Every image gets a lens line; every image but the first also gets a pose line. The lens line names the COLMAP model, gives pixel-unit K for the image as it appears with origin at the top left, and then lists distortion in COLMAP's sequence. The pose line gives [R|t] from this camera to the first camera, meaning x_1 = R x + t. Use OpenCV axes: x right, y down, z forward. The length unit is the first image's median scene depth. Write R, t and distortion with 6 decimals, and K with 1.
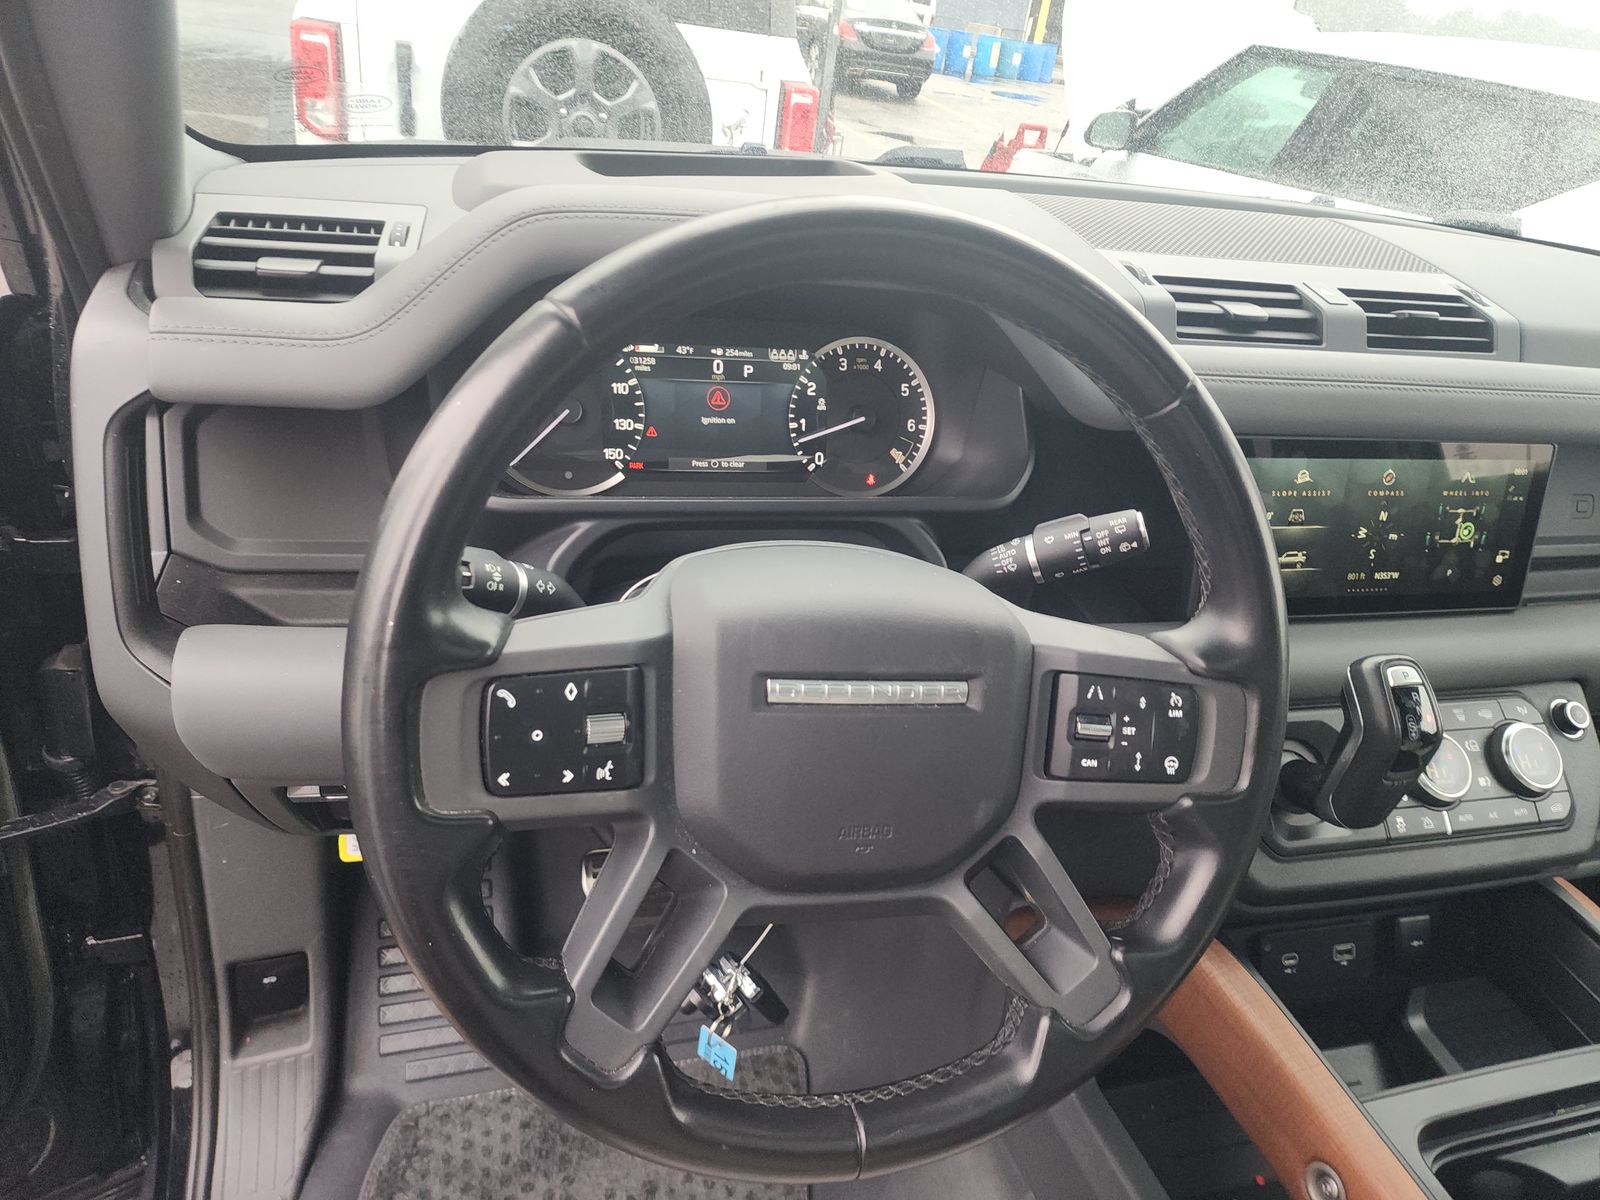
lens RADIAL K [[1052.0, 0, 802.6], [0, 1052.0, 610.0], [0, 0, 1]] dist [0.026005, -0.024061]
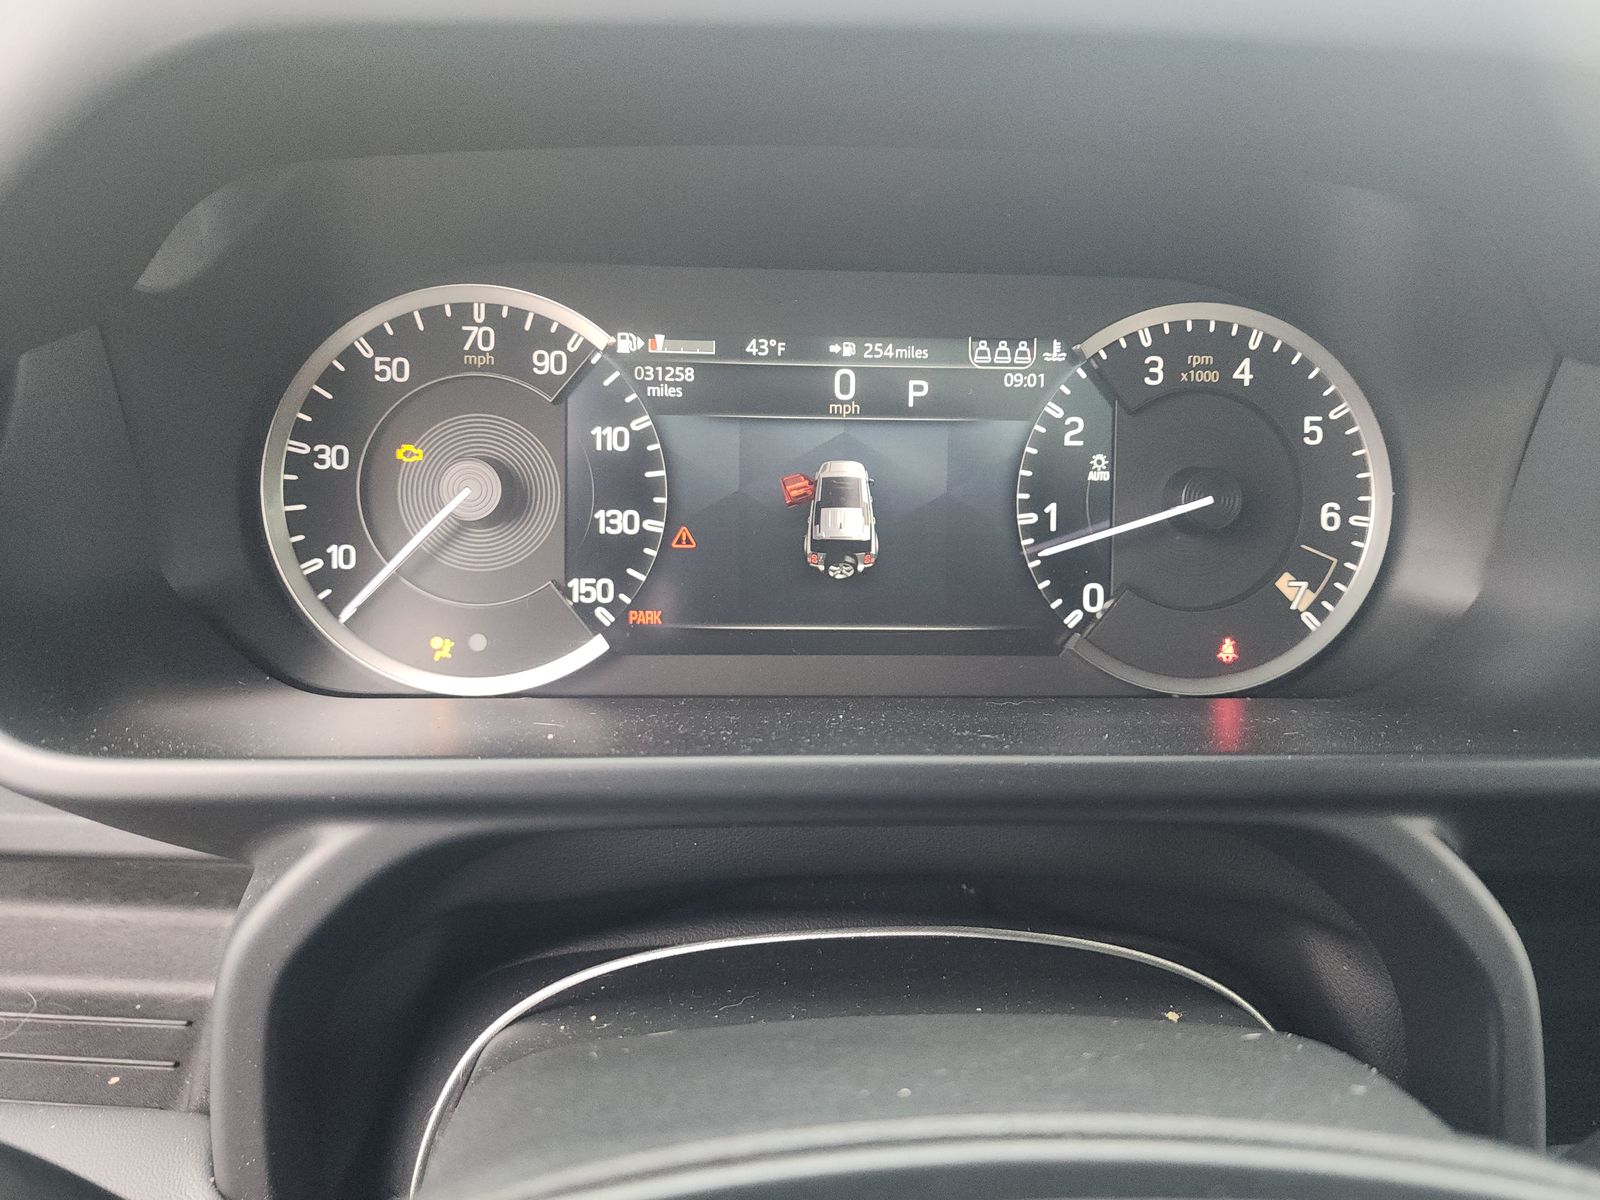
lens RADIAL K [[1052.0, 0, 809.9], [0, 1052.0, 565.7], [0, 0, 1]] dist [0.026005, -0.024061]
pose [[0.973147, -0.000542, -0.230185, 0.002869], [-0.030233, 0.991033, -0.130149, -0.100525], [0.228192, 0.133614, 0.964404, 0.580917]]
